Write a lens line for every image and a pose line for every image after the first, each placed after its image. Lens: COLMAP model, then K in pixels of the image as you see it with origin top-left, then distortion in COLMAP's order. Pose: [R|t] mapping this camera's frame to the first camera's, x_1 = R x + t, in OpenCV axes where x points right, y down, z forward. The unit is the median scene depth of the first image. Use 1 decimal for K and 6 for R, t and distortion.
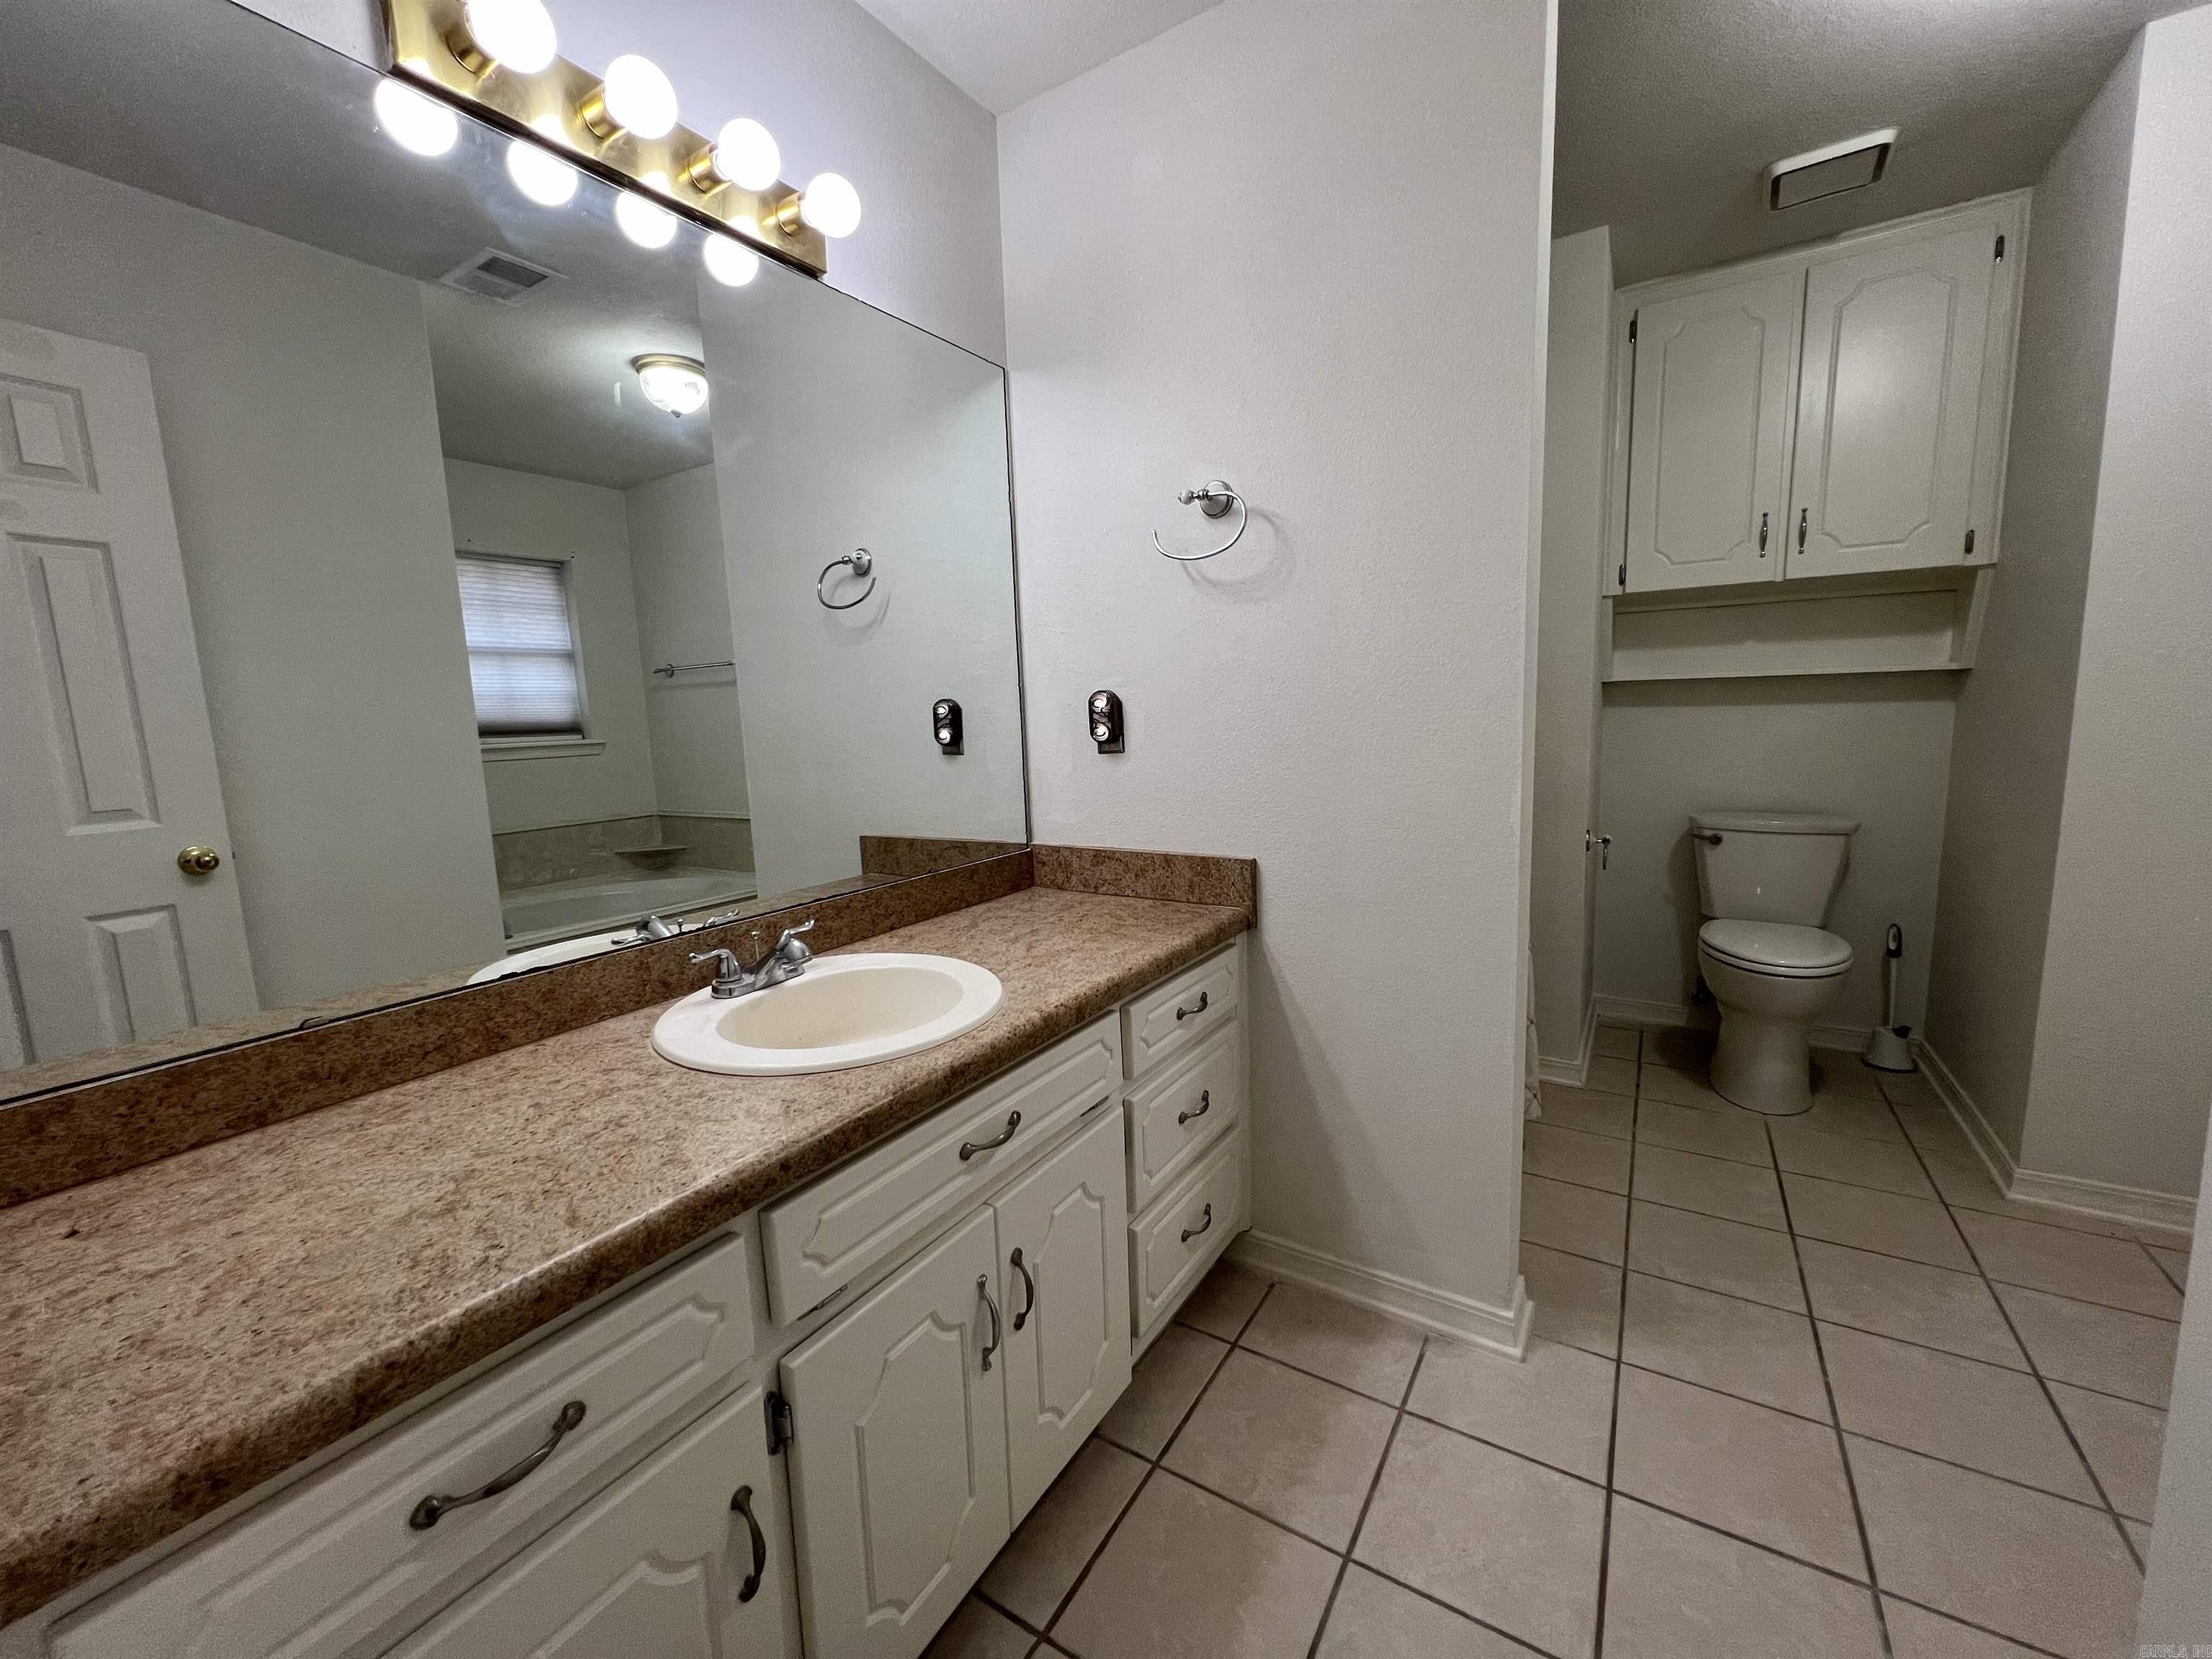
lens RADIAL K [[881.5, 0, 1101.4], [0, 881.5, 821.5], [0, 0, 1]] dist [-0.000744, -0.000167]
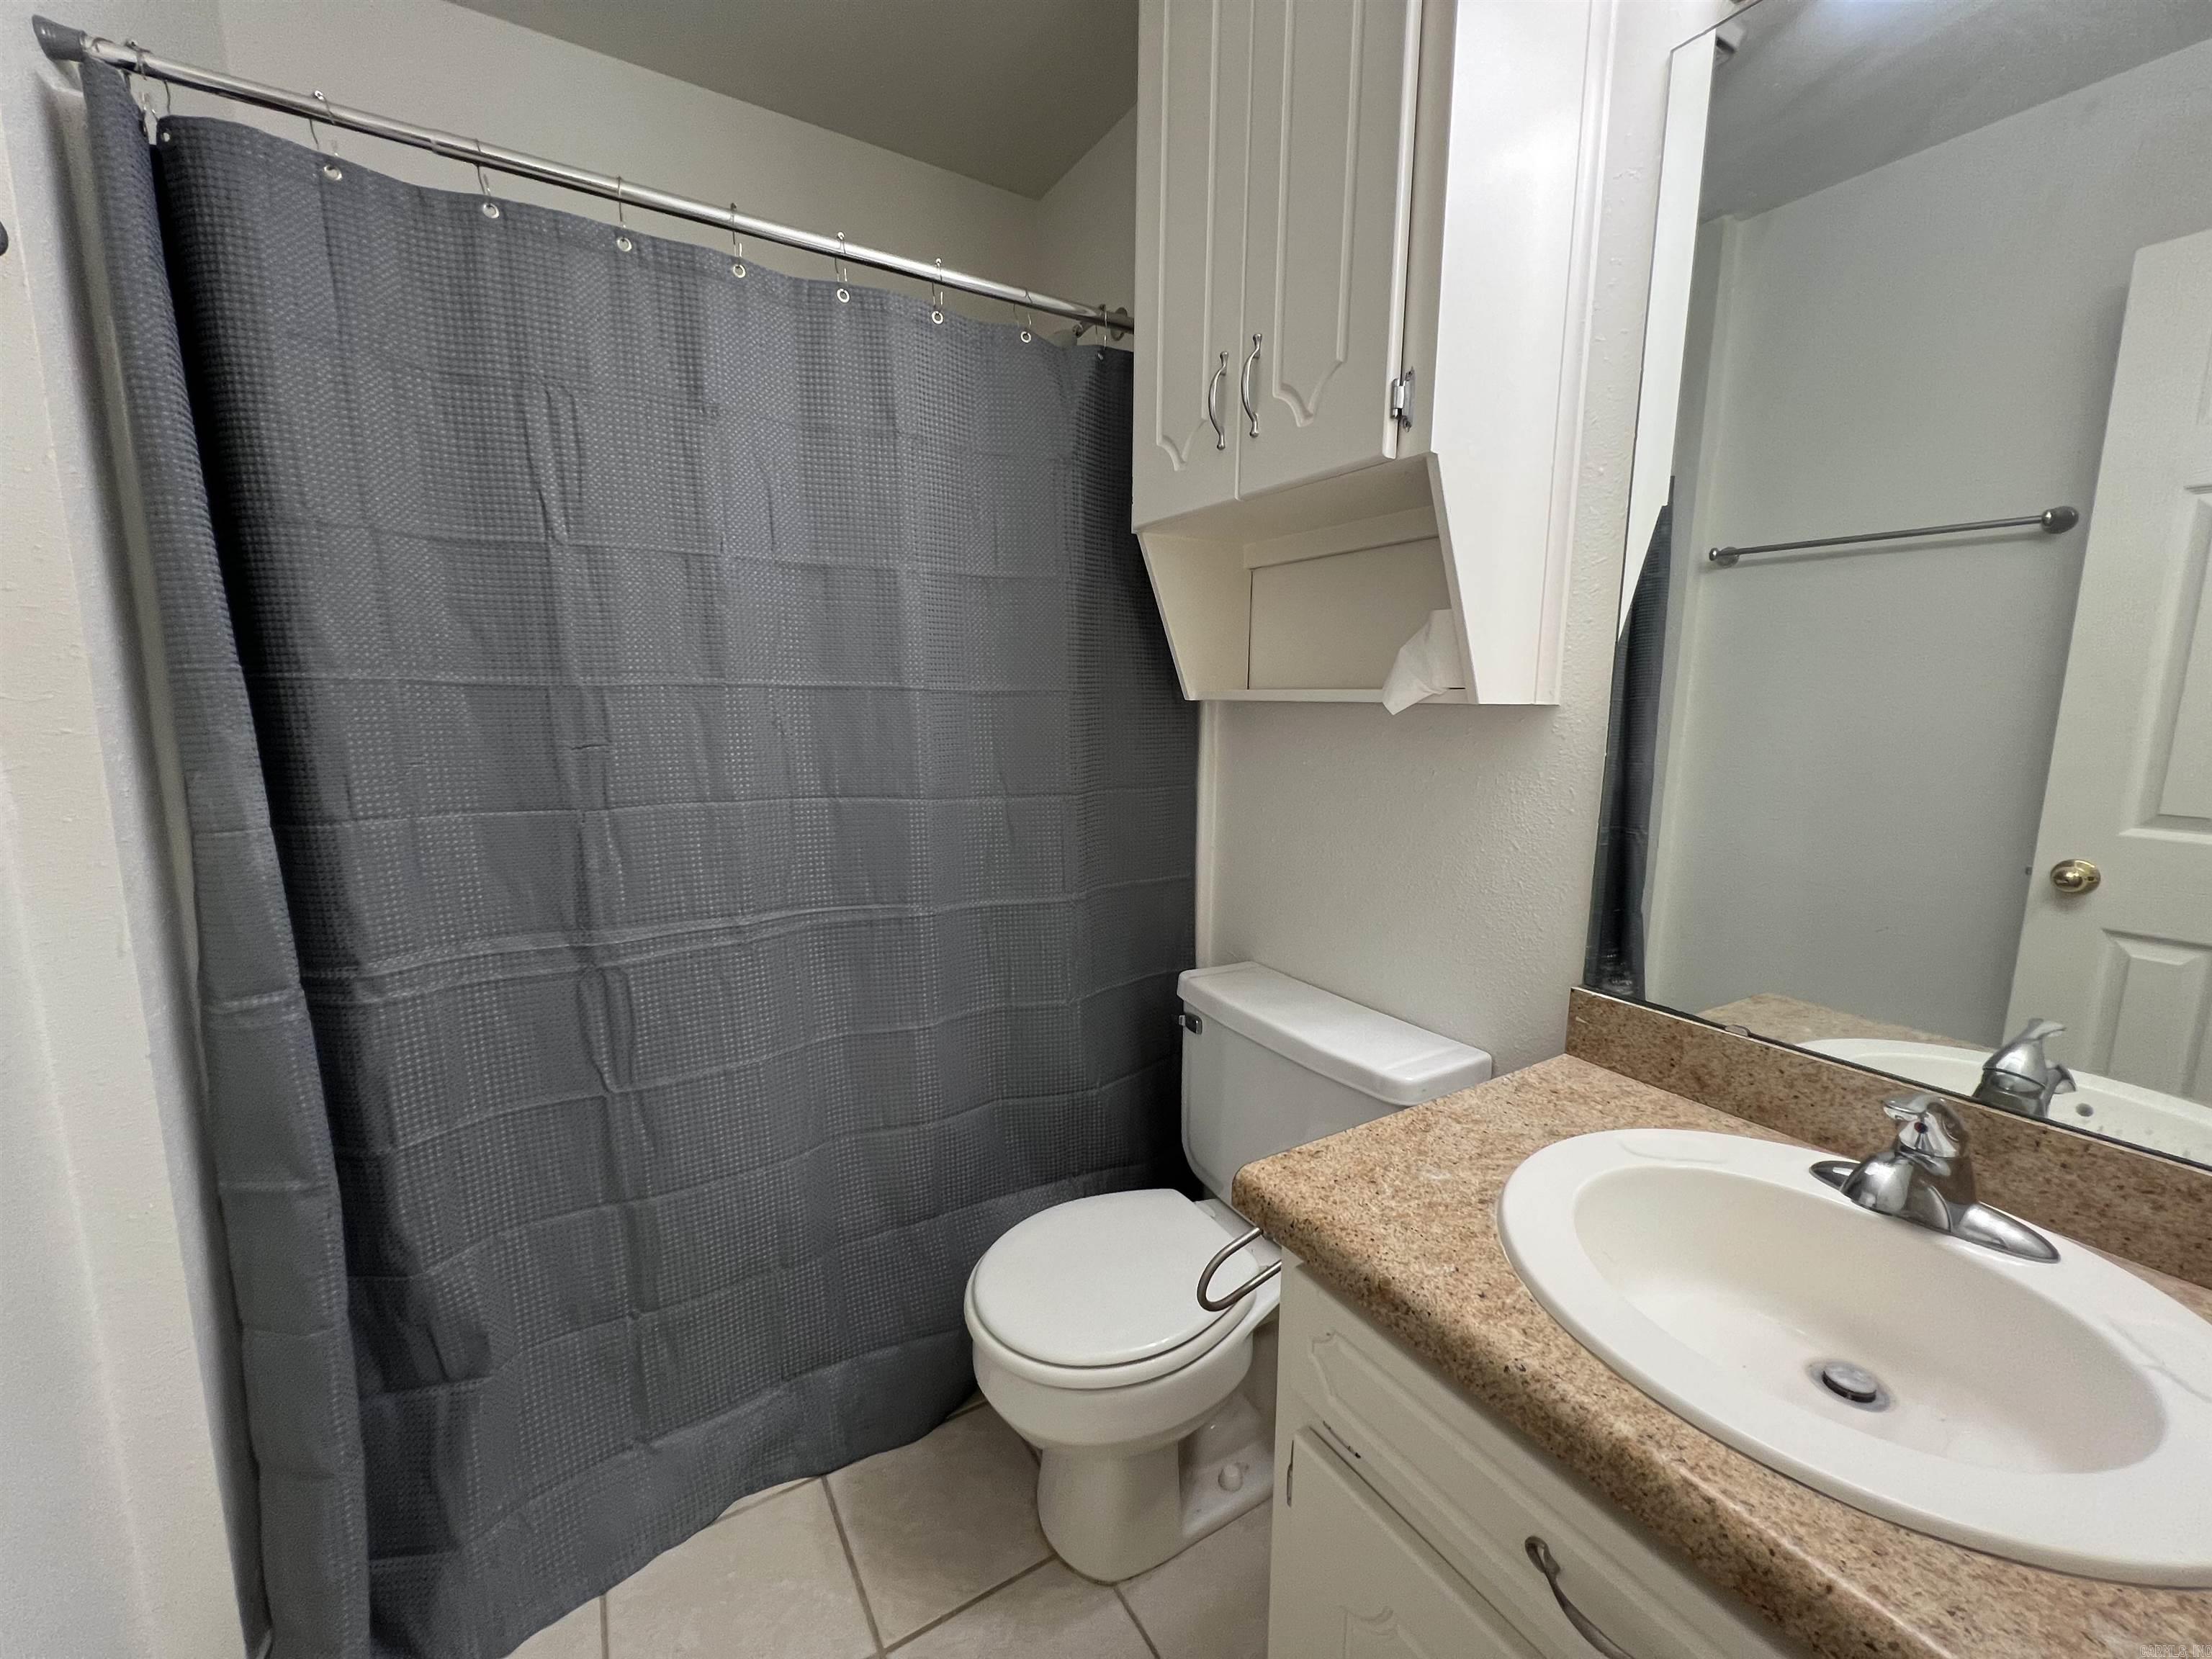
lens RADIAL K [[881.5, 0, 1104.4], [0, 881.5, 827.9], [0, 0, 1]] dist [-0.000744, -0.000167]
pose [[-0.457270, 0.142108, -0.877901, 0.316062], [-0.138882, 0.963628, 0.228324, -0.107027], [0.878417, 0.226331, -0.420902, 0.800654]]
